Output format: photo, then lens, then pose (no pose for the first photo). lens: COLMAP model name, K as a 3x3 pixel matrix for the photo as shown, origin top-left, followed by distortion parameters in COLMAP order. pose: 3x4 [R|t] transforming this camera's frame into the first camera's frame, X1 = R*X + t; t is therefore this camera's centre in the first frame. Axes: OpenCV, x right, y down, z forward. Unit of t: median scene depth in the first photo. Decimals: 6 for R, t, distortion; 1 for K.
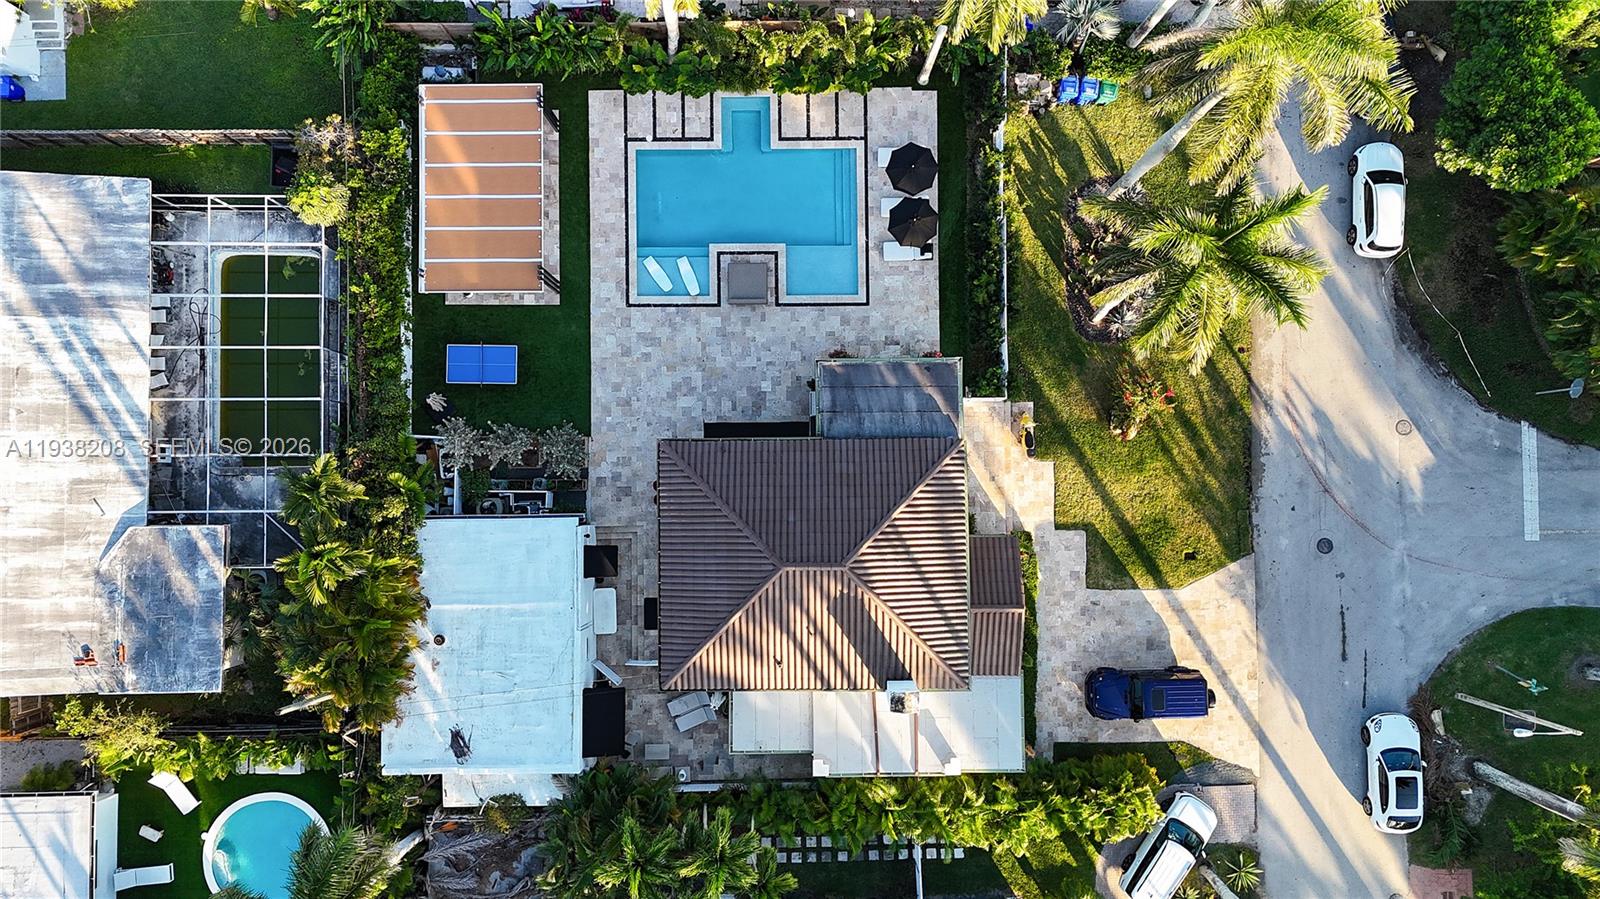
lens RADIAL K [[1188.7, 0, 808.4], [0, 1188.7, 451.6], [0, 0, 1]] dist [0.009368, -0.001201]
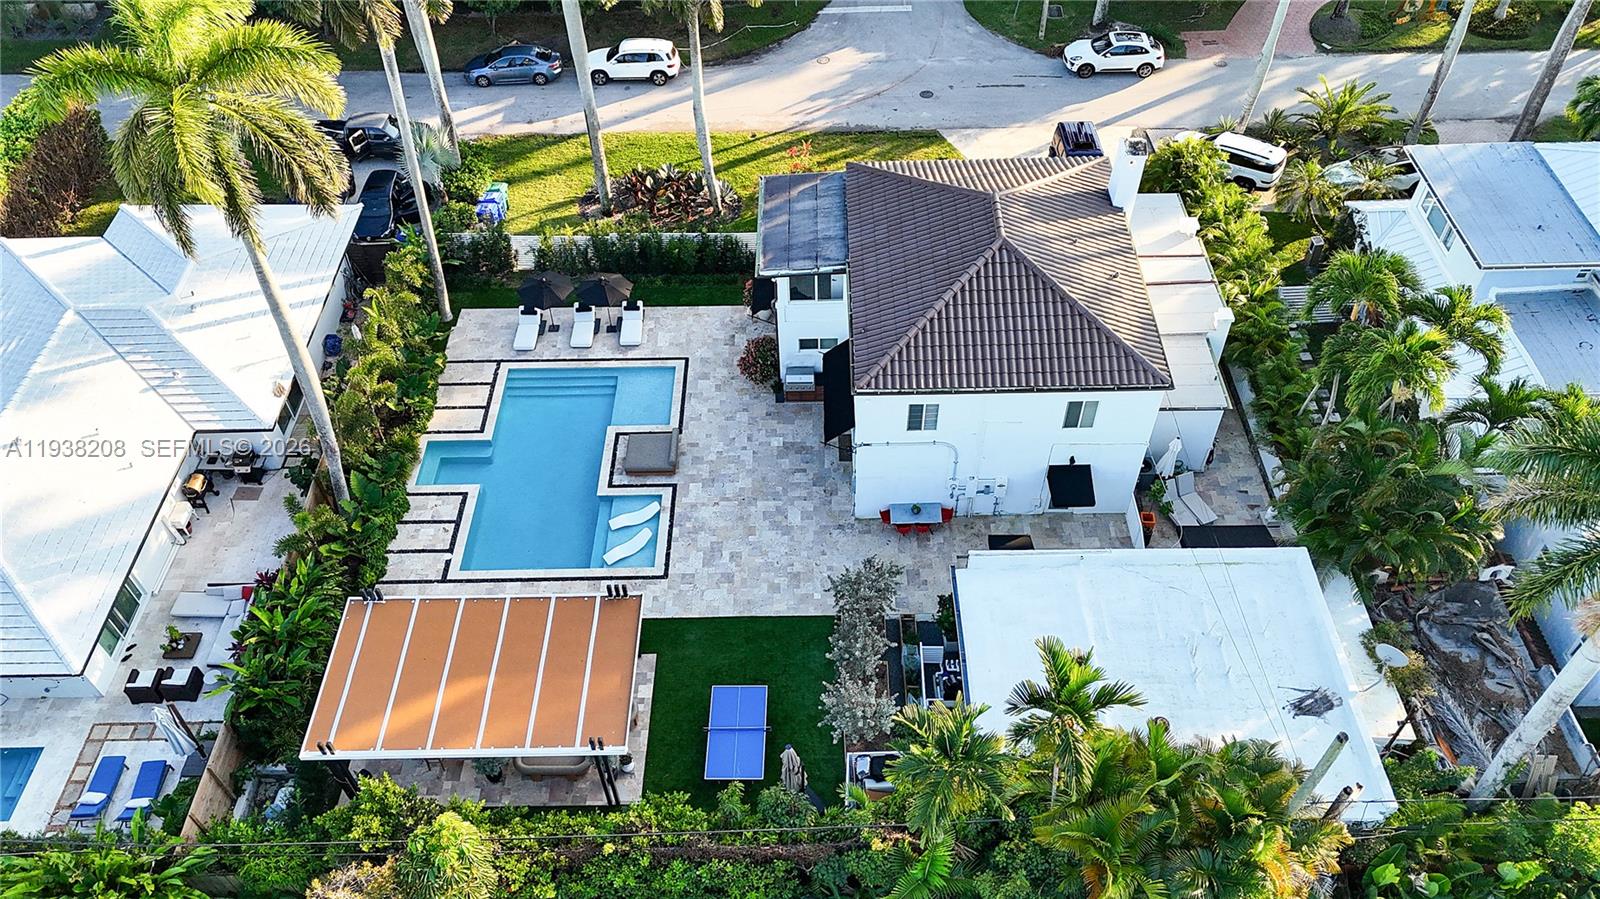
lens RADIAL K [[1188.7, 0, 797.5], [0, 1188.7, 454.1], [0, 0, 1]] dist [0.009368, -0.001201]
pose [[0.010121, -0.733482, 0.679633, -0.603909], [0.999759, 0.020651, 0.007399, -0.046650], [-0.019463, 0.679395, 0.733515, 0.393669]]
